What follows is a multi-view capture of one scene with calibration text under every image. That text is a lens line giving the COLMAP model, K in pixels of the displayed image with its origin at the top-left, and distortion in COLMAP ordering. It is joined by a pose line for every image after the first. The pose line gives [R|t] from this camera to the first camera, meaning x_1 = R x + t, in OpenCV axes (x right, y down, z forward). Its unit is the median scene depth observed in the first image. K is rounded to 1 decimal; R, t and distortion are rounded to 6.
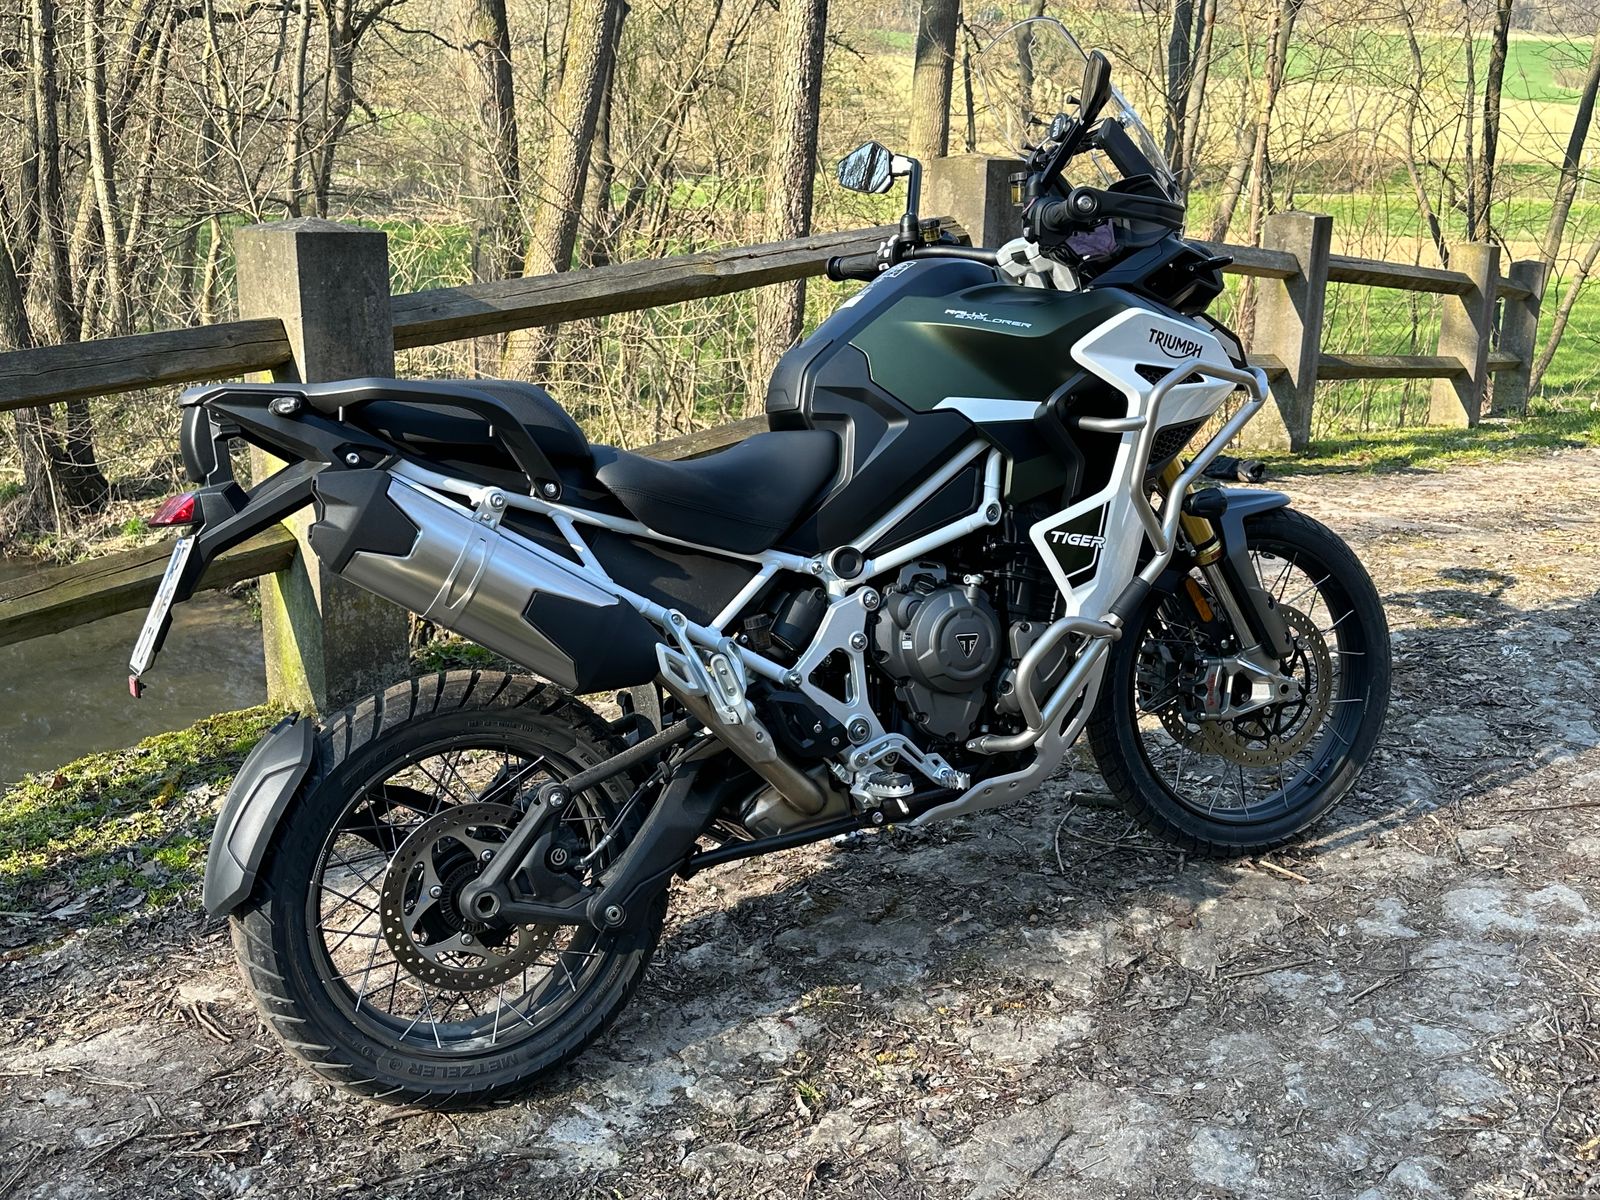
lens RADIAL K [[1633.7, 0, 800.0], [0, 1633.7, 600.0], [0, 0, 1]] dist [0.142259, -0.303952]
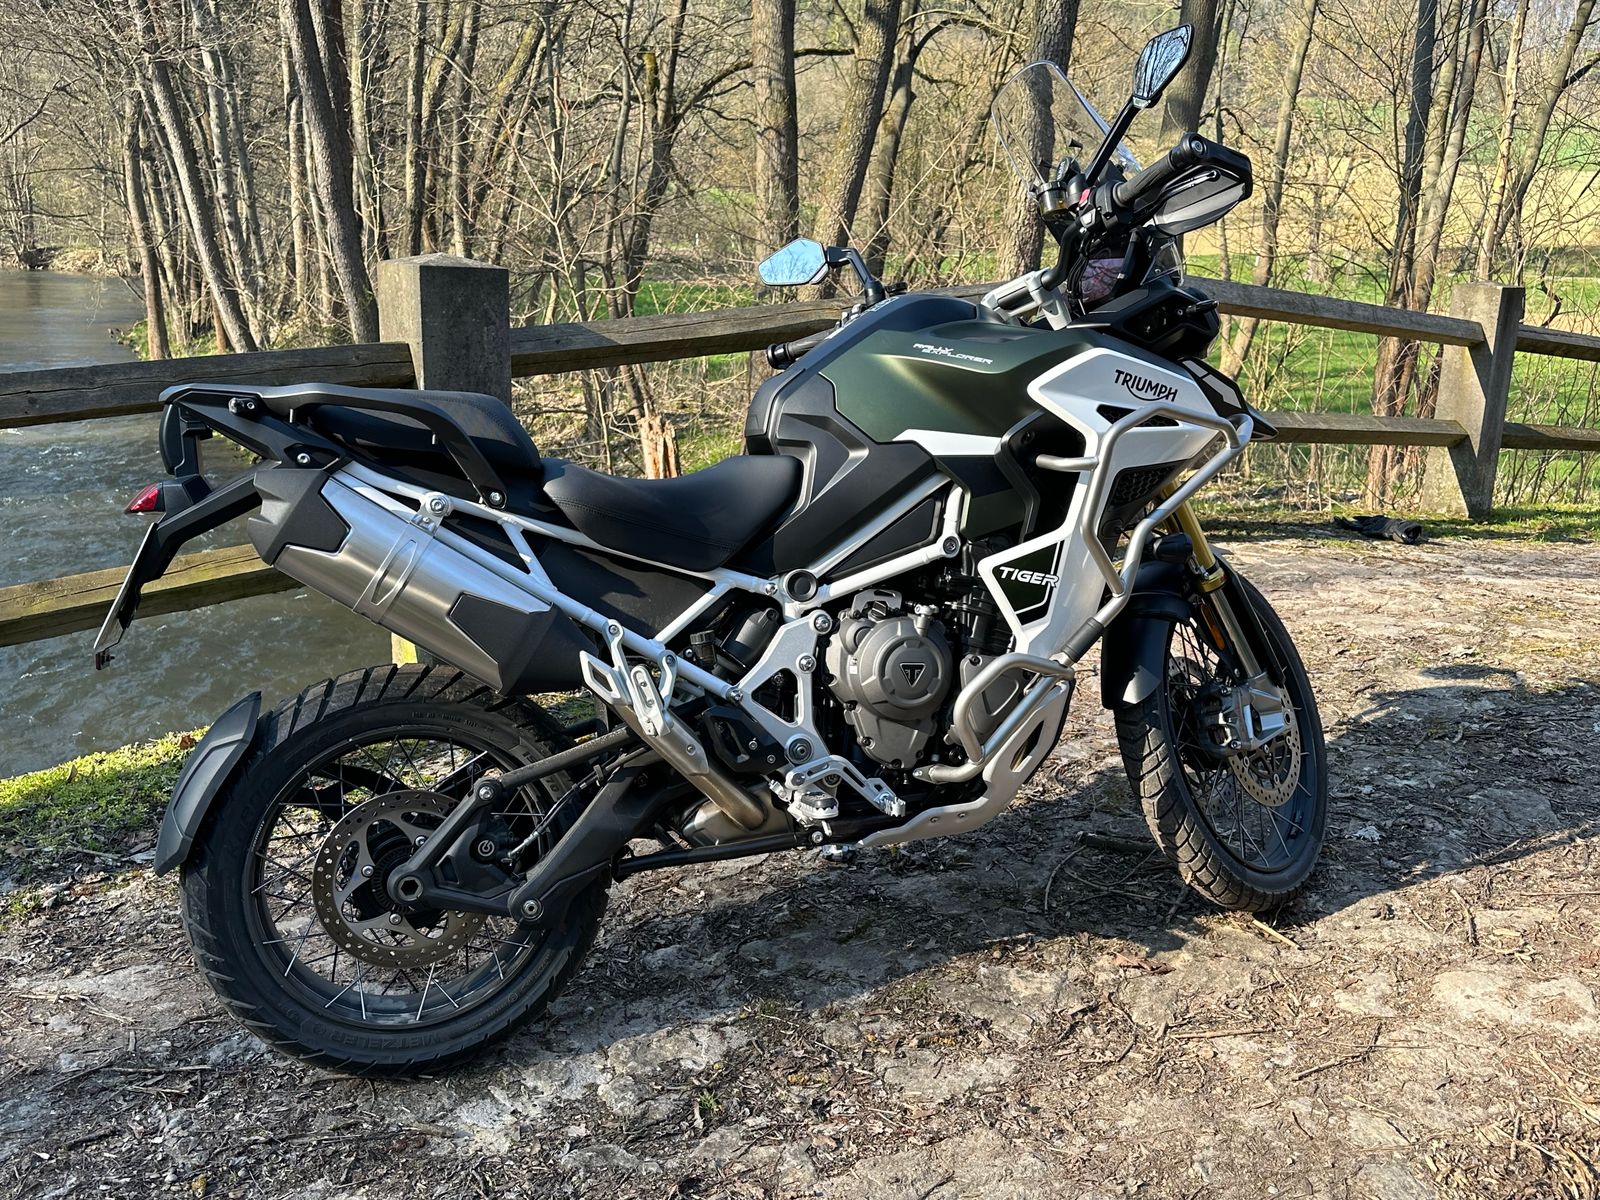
lens RADIAL K [[1465.2, 0, 820.2], [0, 1465.2, 575.3], [0, 0, 1]] dist [0.111035, -0.206961]
pose [[0.980835, 0.059401, -0.185564, 0.210987], [-0.066014, 0.997378, -0.029660, -0.002929], [0.183316, 0.041342, 0.982184, 0.100869]]
